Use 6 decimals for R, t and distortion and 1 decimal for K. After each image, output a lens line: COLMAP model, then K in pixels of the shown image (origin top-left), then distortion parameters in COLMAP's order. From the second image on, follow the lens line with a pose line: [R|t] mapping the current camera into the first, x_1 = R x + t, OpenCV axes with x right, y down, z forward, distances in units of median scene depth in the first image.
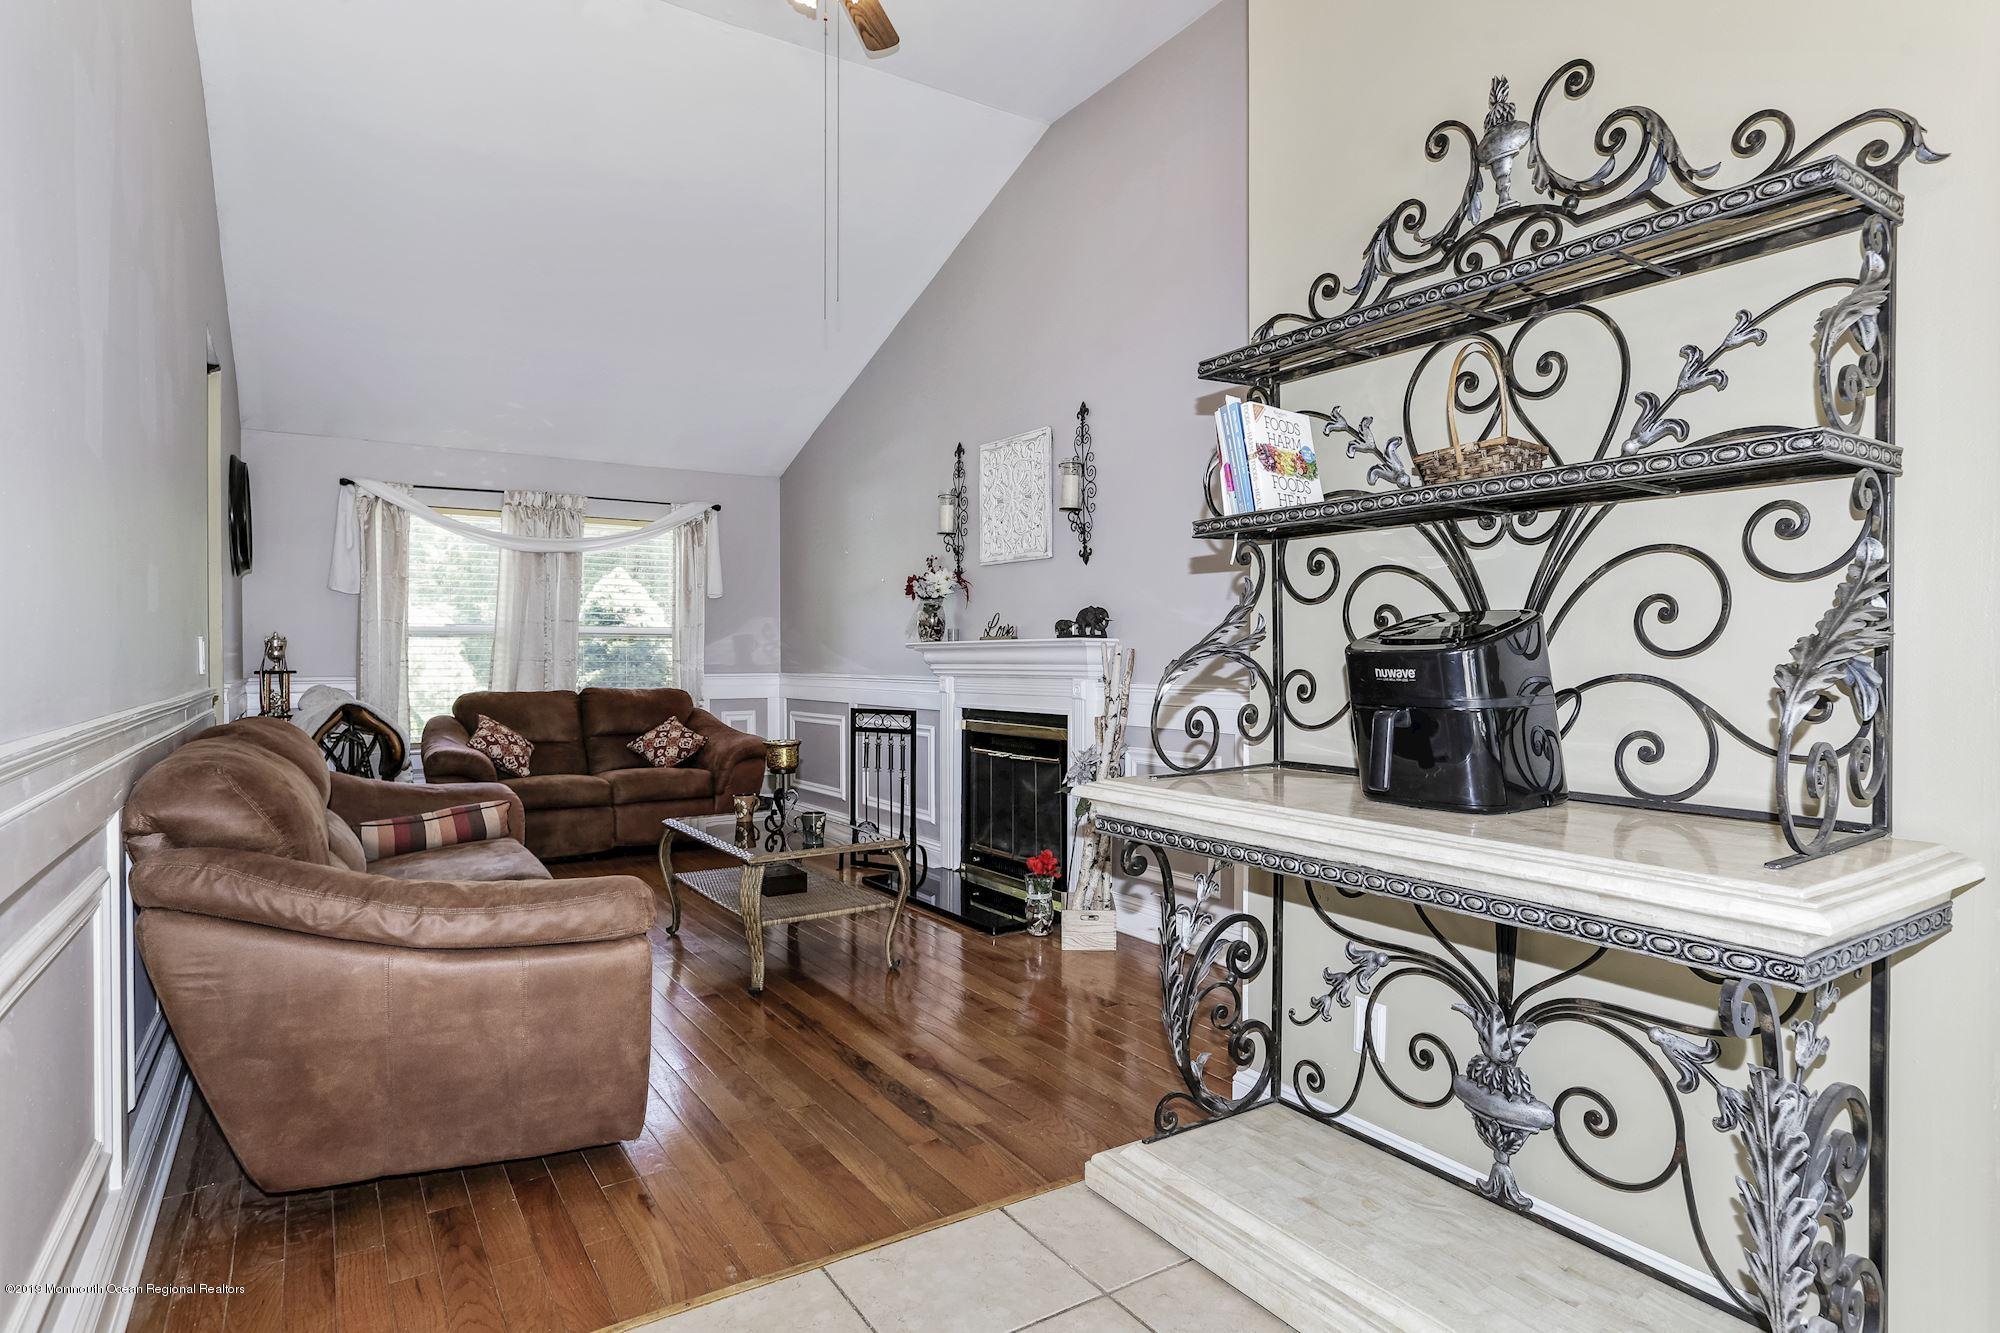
lens RADIAL K [[1058.9, 0, 1000.0], [0, 1058.9, 666.5], [0, 0, 1]] dist [0.000112, 0.000611]
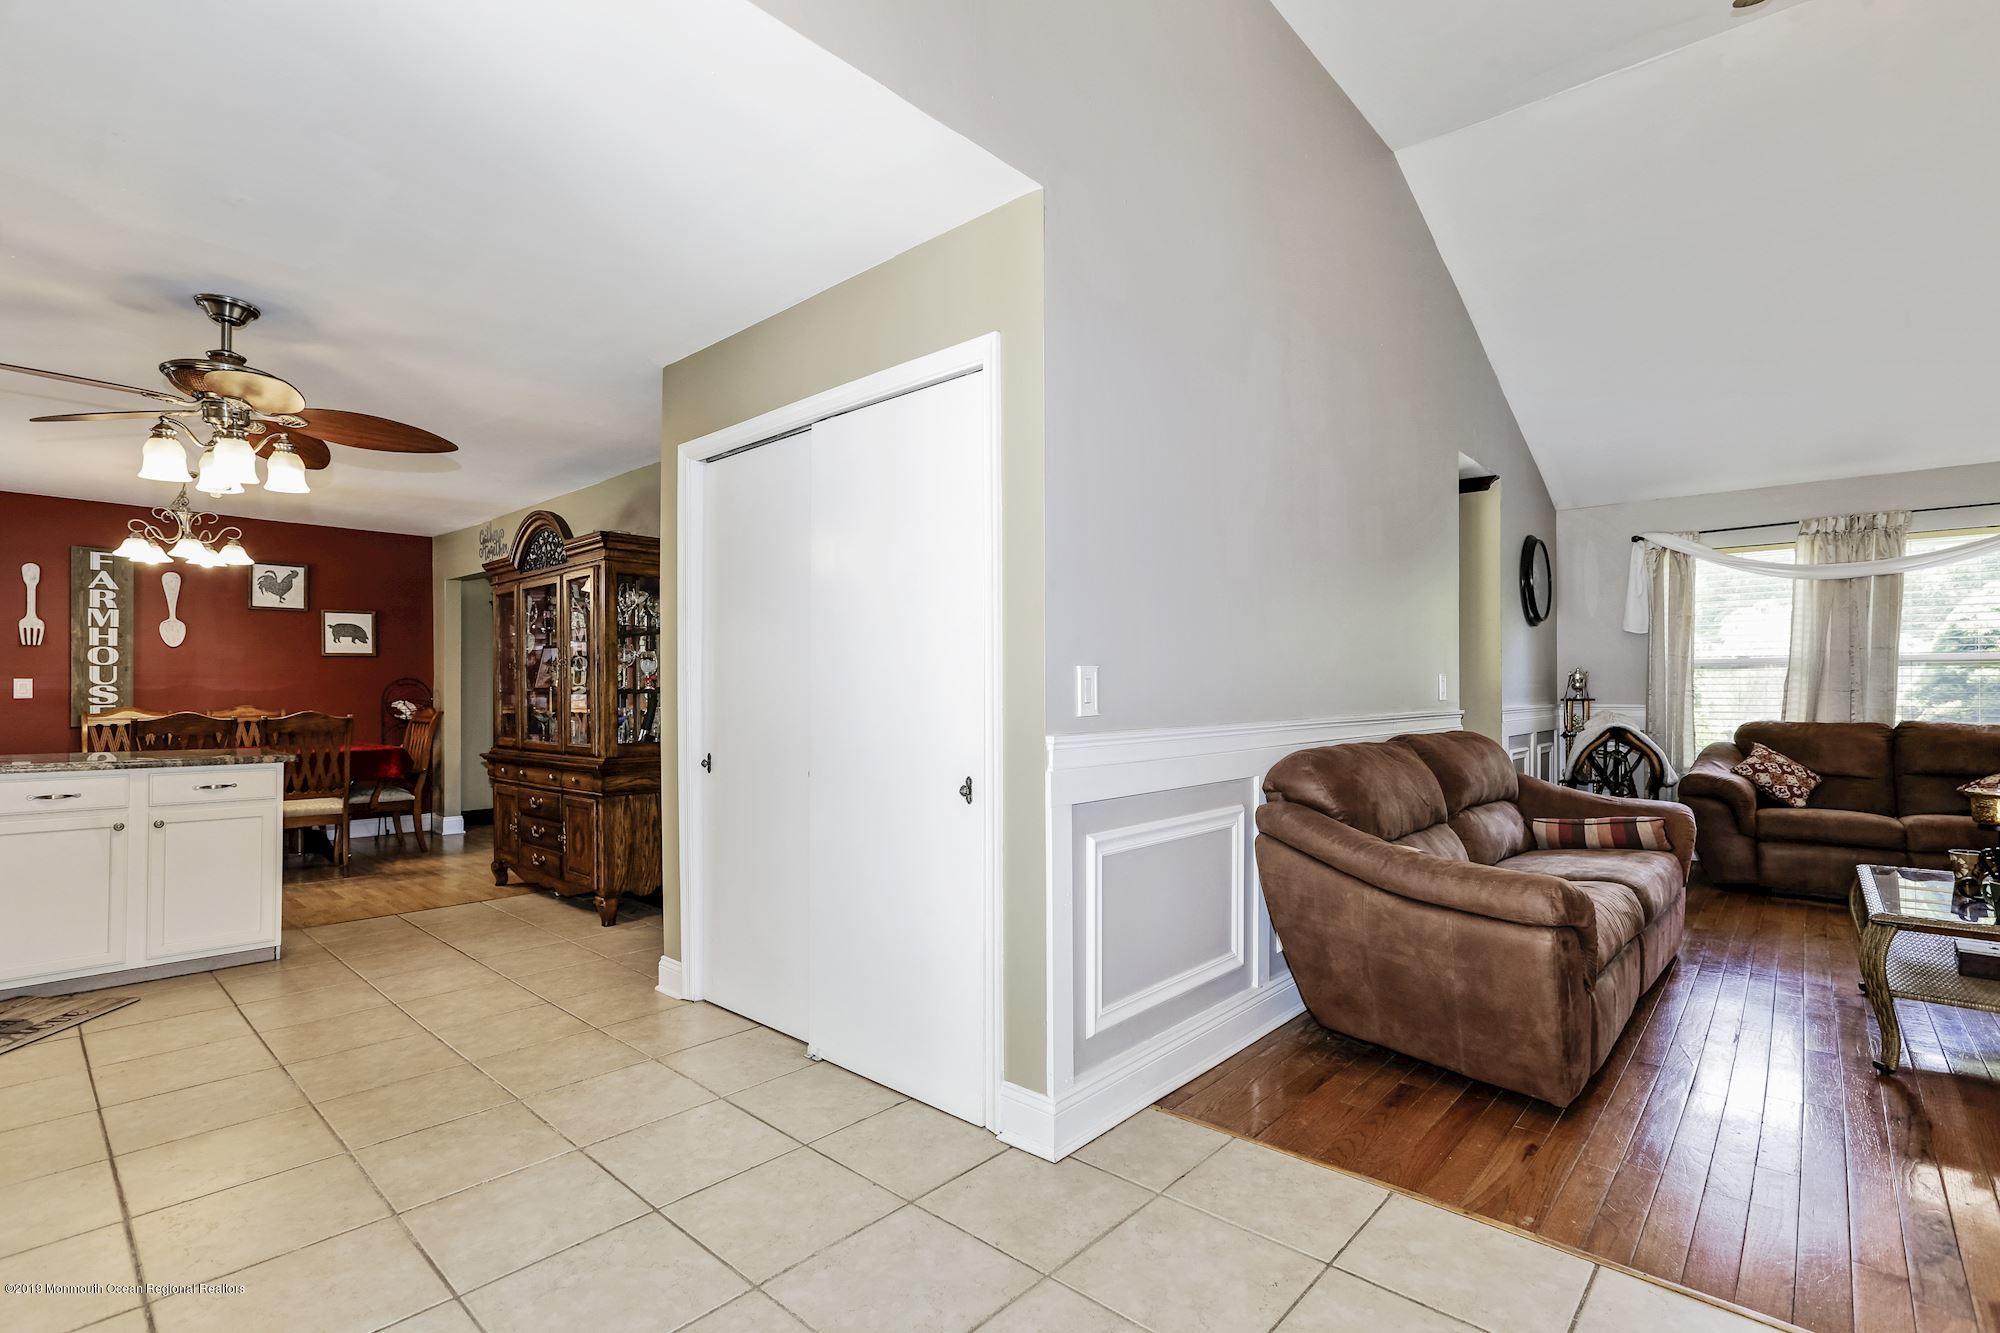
lens RADIAL K [[933.6, 0, 1035.9], [0, 933.6, 681.5], [0, 0, 1]] dist [-0.000412, -0.005663]
pose [[0.292602, -0.006915, -0.956209, 0.177011], [-0.007011, 0.999931, -0.009377, -0.001189], [0.956209, 0.009448, 0.292533, 0.057693]]
